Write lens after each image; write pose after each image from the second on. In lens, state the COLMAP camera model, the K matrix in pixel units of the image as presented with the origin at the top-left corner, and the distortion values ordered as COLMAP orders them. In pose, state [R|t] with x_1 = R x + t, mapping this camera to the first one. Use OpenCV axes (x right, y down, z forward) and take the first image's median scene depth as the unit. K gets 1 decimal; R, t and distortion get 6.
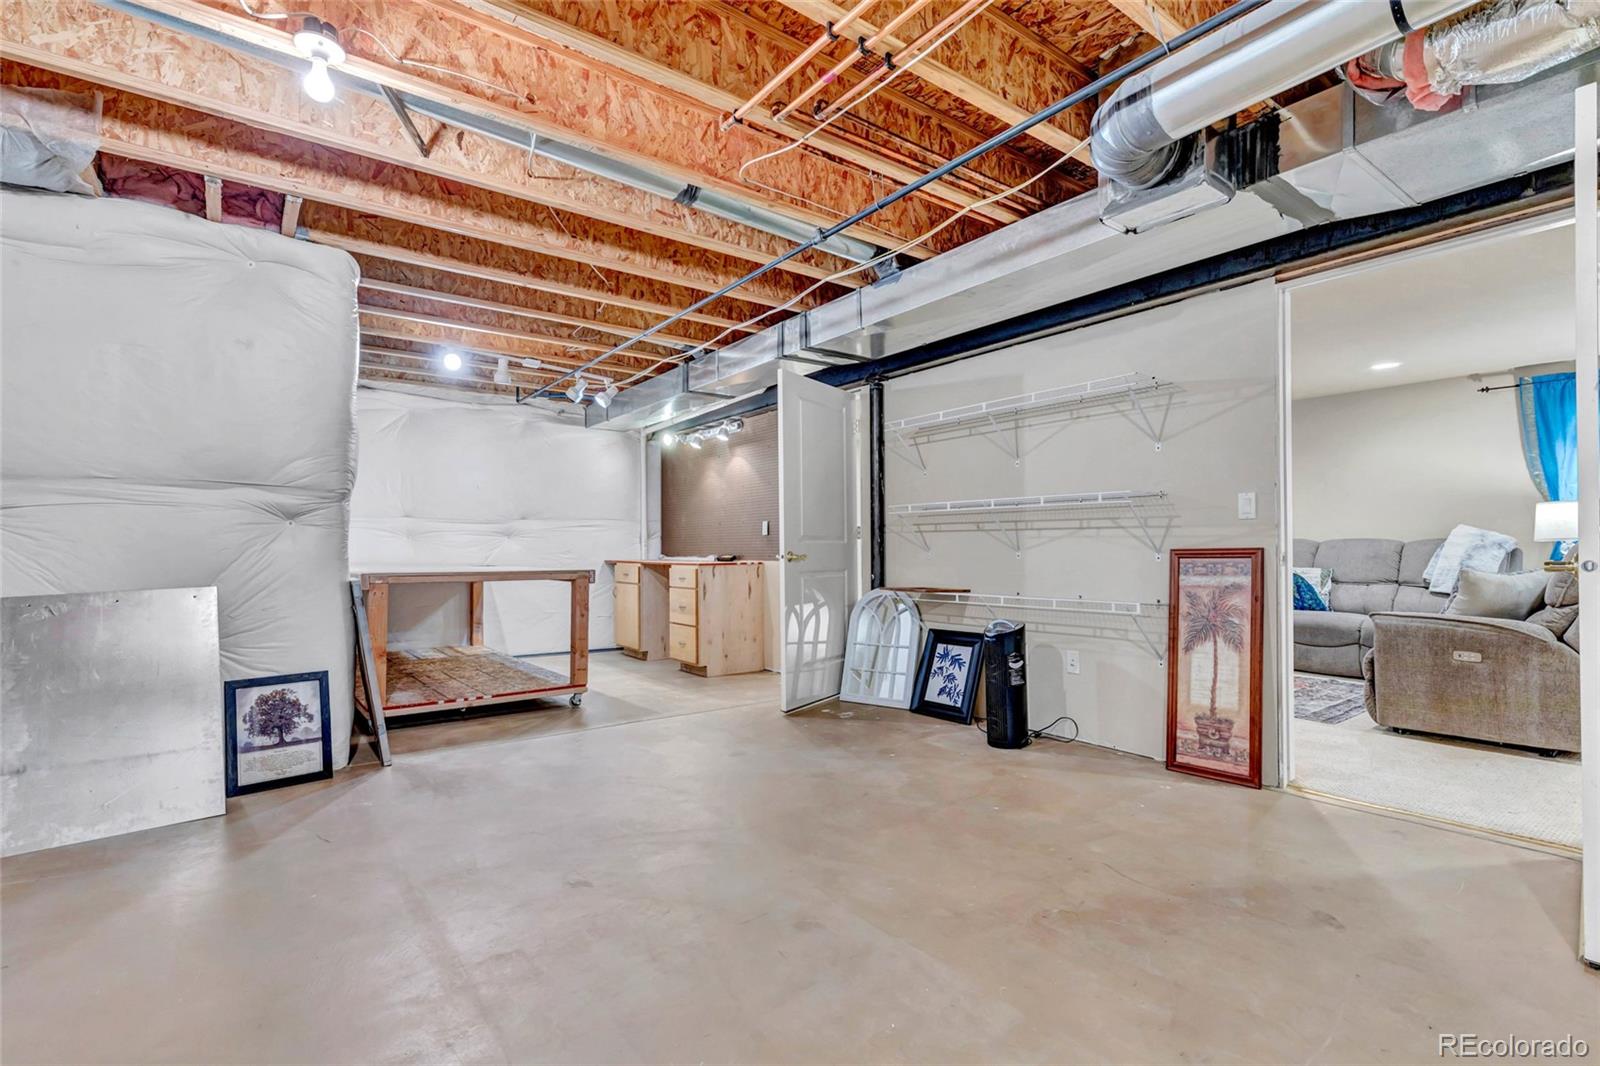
lens RADIAL K [[738.9, 0, 797.3], [0, 738.9, 545.0], [0, 0, 1]] dist [0.005810, -0.000231]
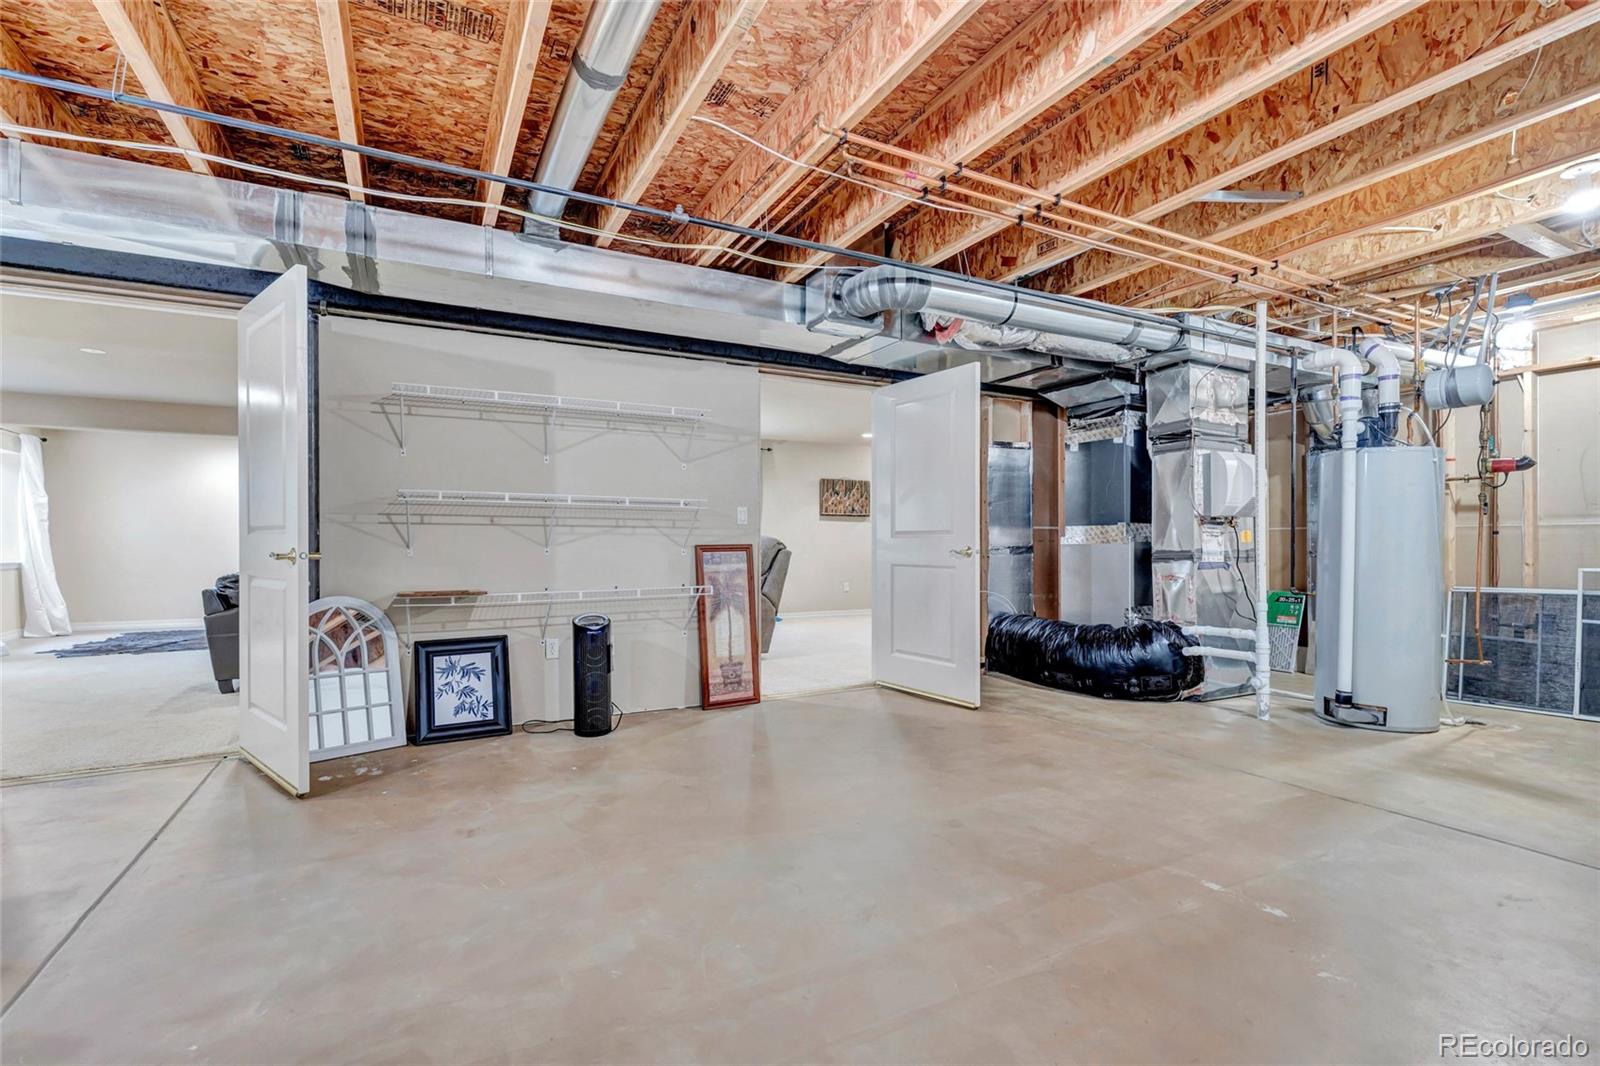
lens RADIAL K [[738.9, 0, 799.6], [0, 738.9, 541.1], [0, 0, 1]] dist [0.005810, -0.000231]
pose [[0.166465, 0.006488, 0.986026, -0.711953], [-0.003614, 0.999976, -0.005970, 0.005525], [-0.986041, -0.002570, 0.166484, 0.552032]]
